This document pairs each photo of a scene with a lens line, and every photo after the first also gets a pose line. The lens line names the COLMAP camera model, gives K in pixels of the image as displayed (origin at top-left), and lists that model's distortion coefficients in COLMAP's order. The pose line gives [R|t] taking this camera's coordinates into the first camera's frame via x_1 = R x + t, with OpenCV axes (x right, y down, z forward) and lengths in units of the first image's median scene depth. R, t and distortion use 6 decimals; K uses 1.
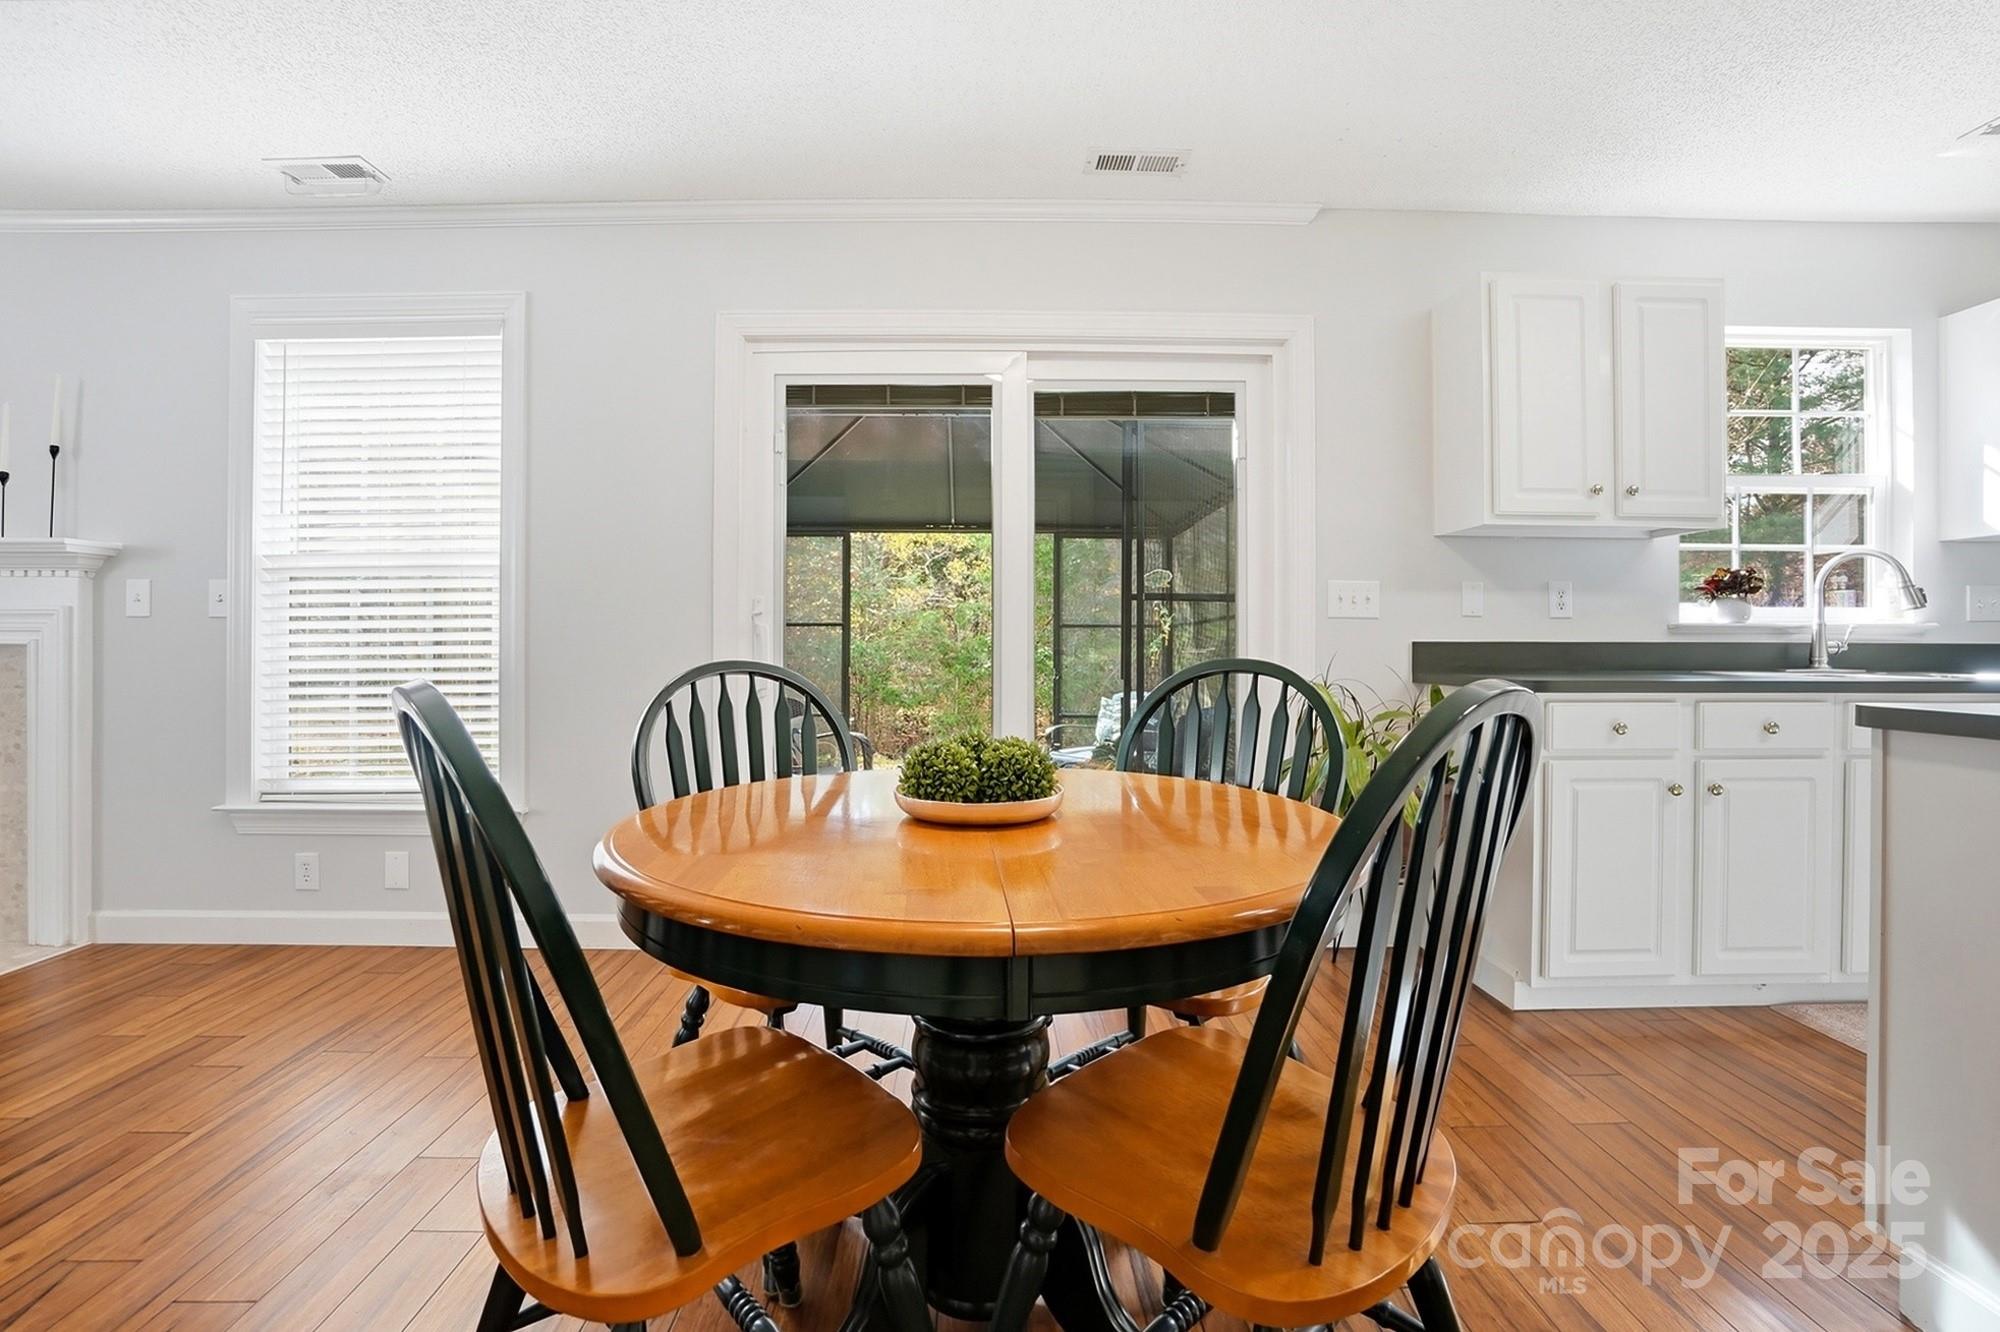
lens RADIAL K [[903.2, 0, 977.7], [0, 903.2, 643.8], [0, 0, 1]] dist [-0.060398, 0.024180]
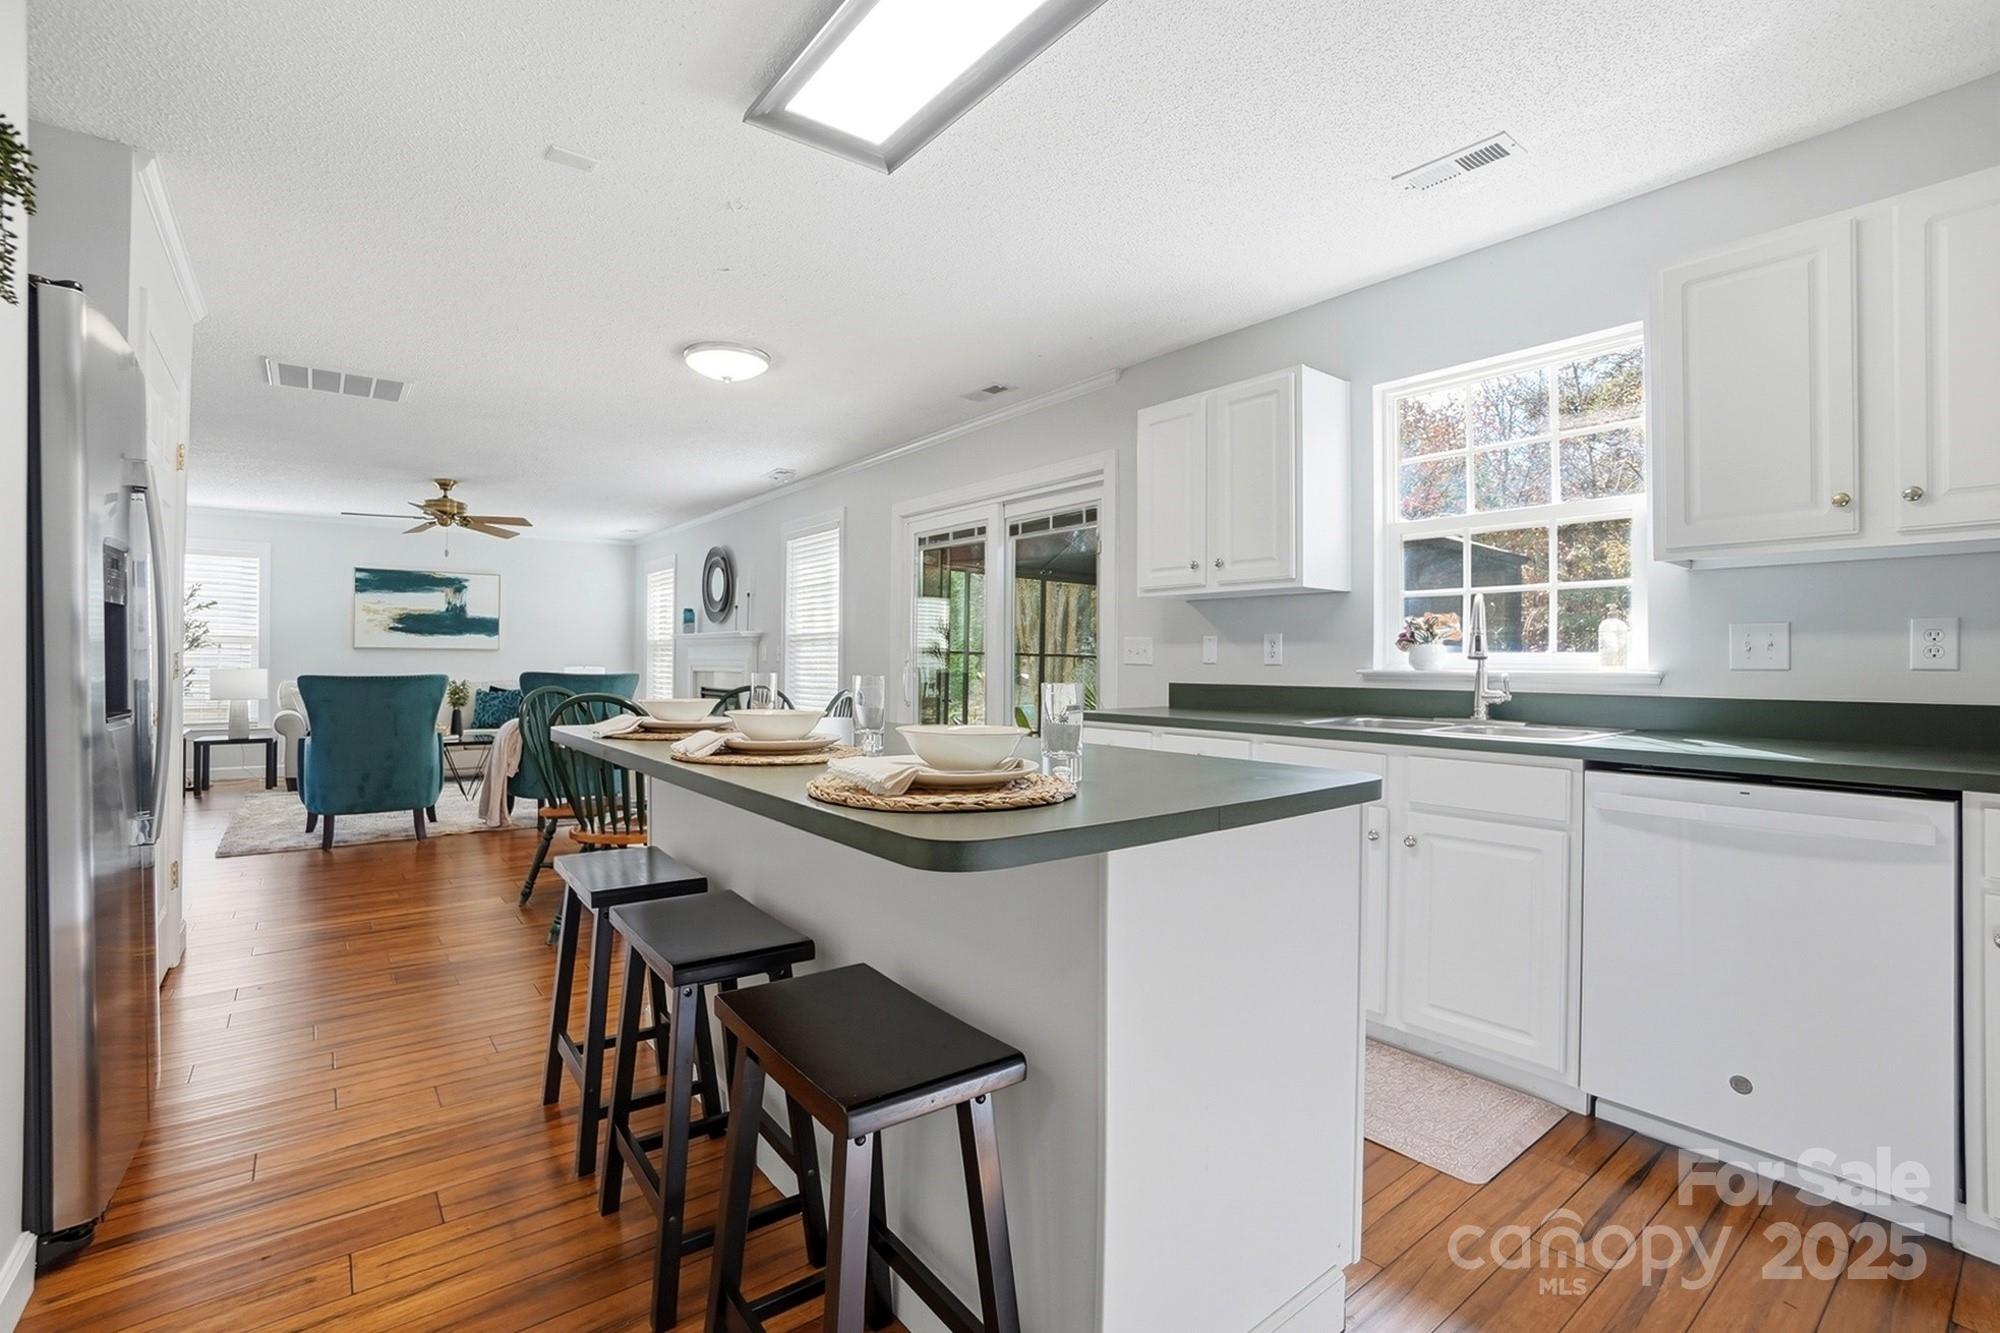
lens RADIAL K [[902.7, 0, 986.0], [0, 902.7, 653.2], [0, 0, 1]] dist [-0.051286, 0.022889]
pose [[0.602688, -0.005354, -0.797959, 1.403208], [-0.004359, 0.999940, -0.010001, -0.031416], [0.797965, 0.009506, 0.602629, -0.014741]]
